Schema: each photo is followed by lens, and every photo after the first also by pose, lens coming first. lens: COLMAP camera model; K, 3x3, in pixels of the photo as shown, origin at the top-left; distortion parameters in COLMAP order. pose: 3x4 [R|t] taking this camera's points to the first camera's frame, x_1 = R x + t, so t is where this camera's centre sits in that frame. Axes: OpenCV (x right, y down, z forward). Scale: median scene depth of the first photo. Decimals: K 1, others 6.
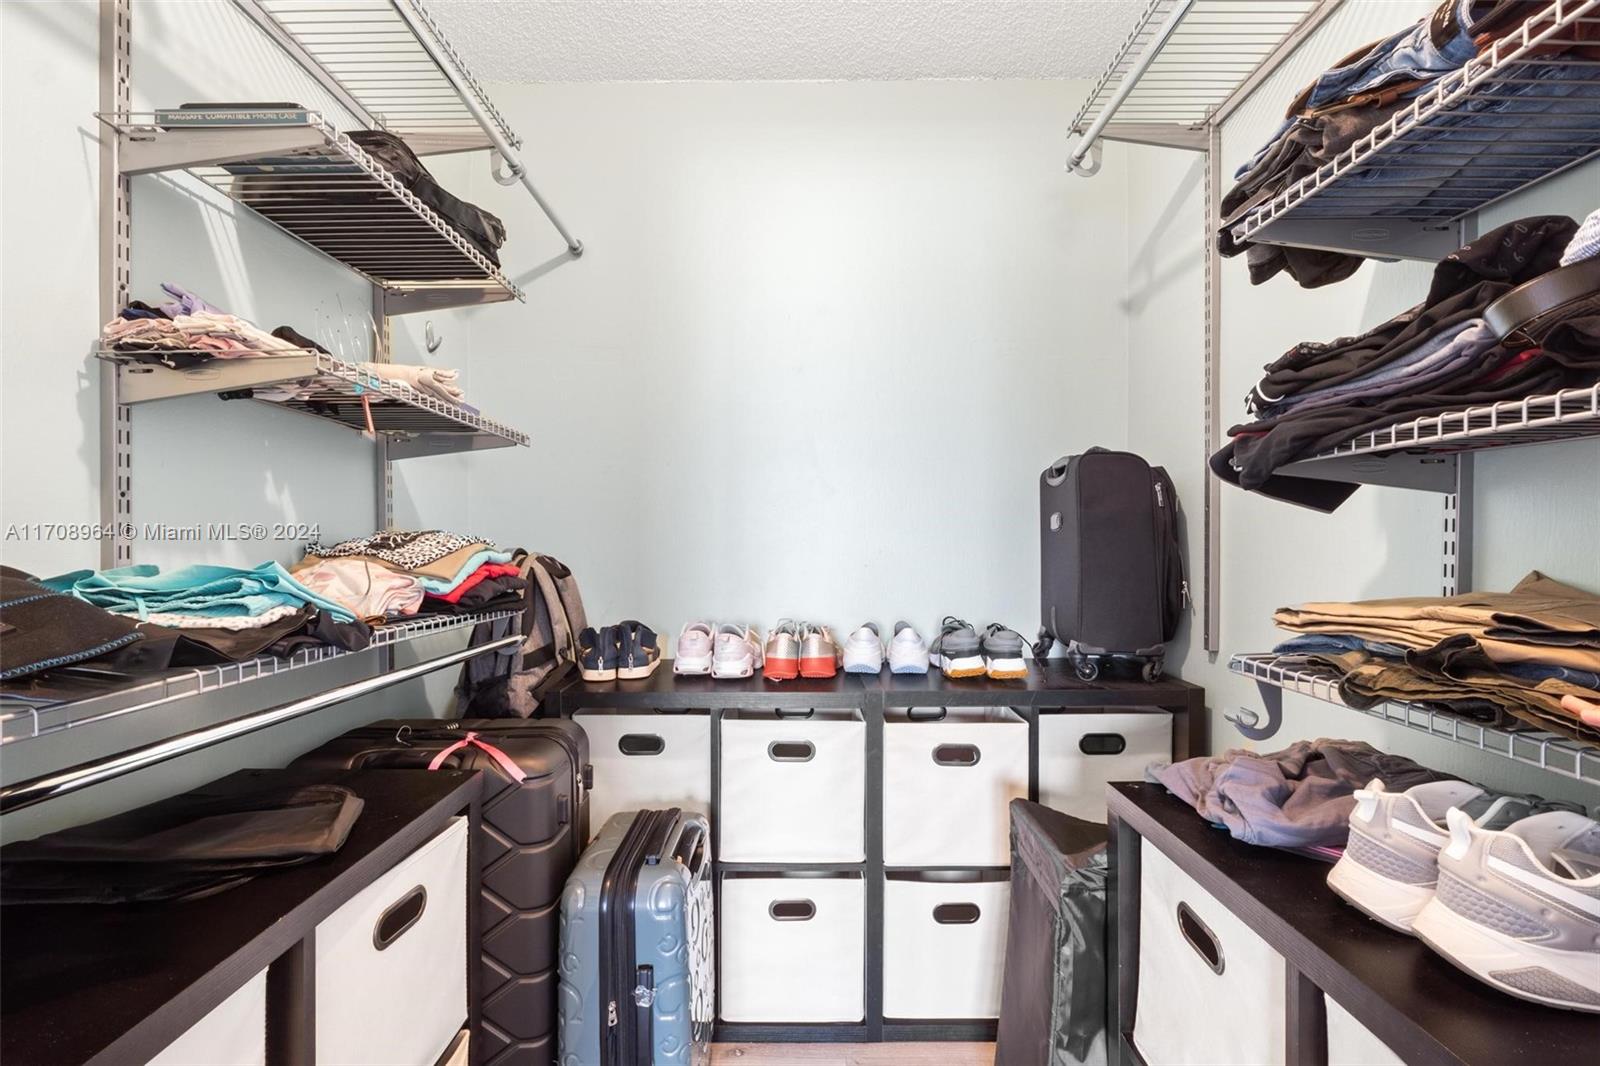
lens RADIAL K [[683.2, 0, 796.9], [0, 683.2, 553.5], [0, 0, 1]] dist [-0.003768, -0.000700]
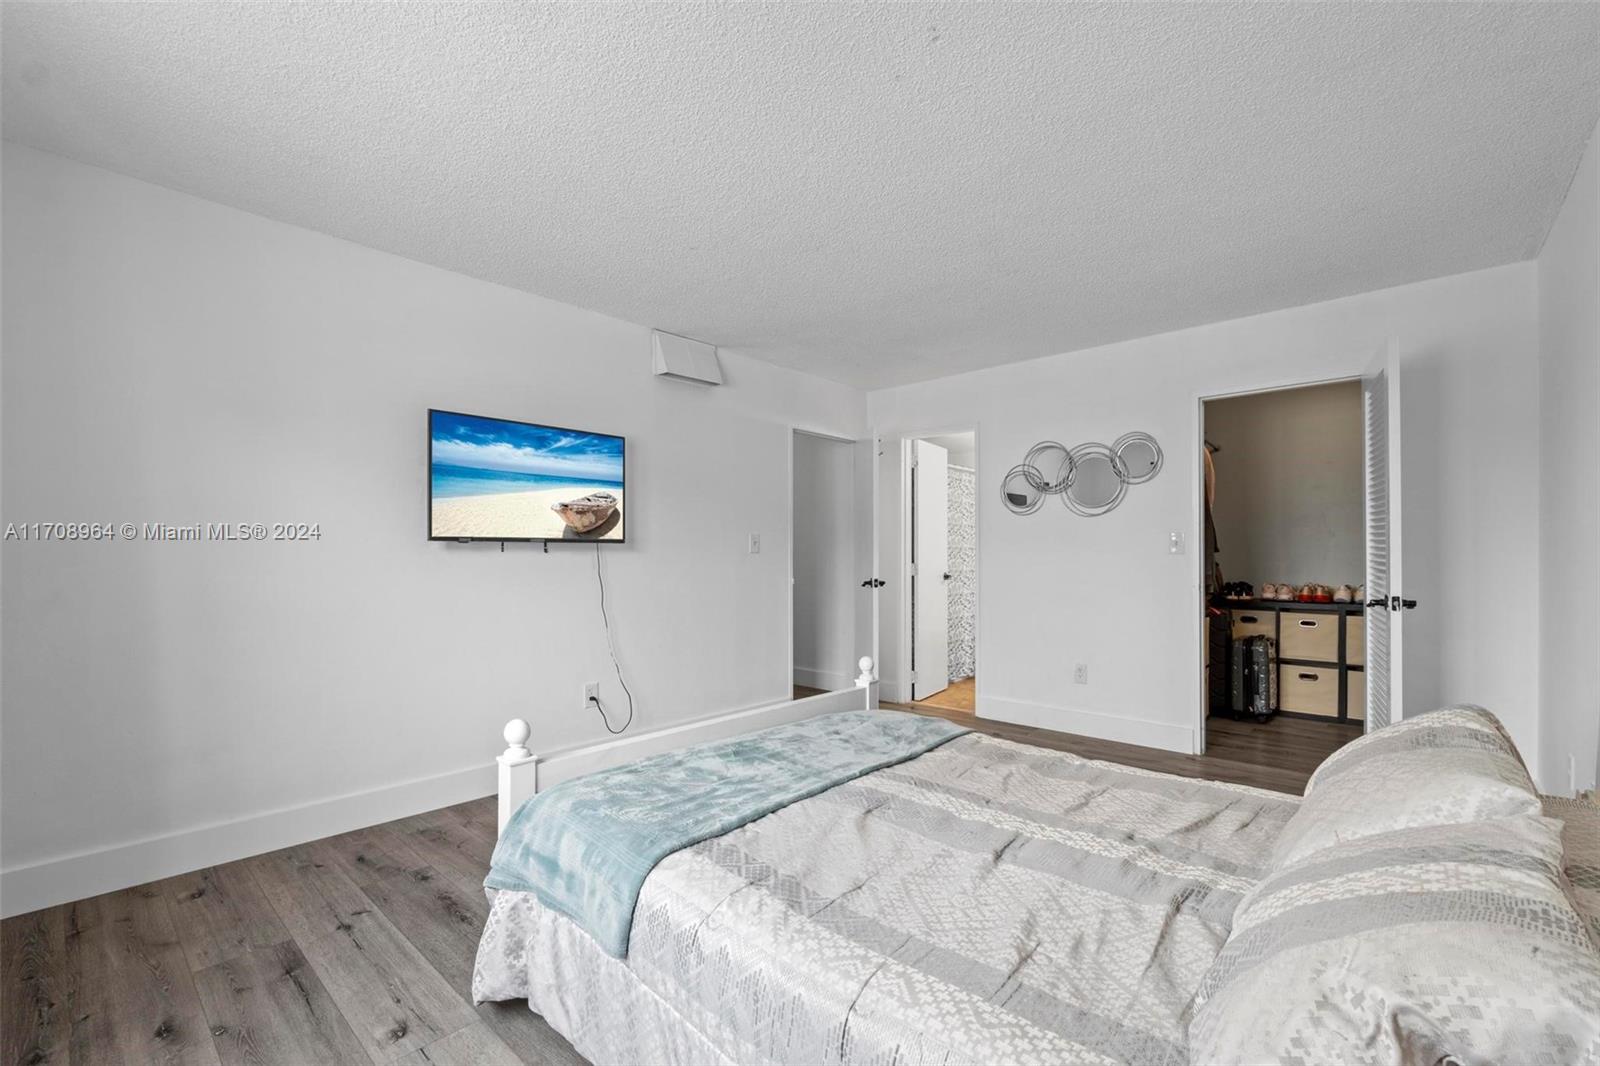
lens RADIAL K [[683.2, 0, 796.9], [0, 683.2, 553.5], [0, 0, 1]] dist [-0.003768, -0.000700]
pose [[0.741696, -0.001078, -0.670735, 0.332983], [-0.004281, 0.999971, -0.006341, 0.006452], [0.670722, 0.007575, 0.741670, -2.717618]]
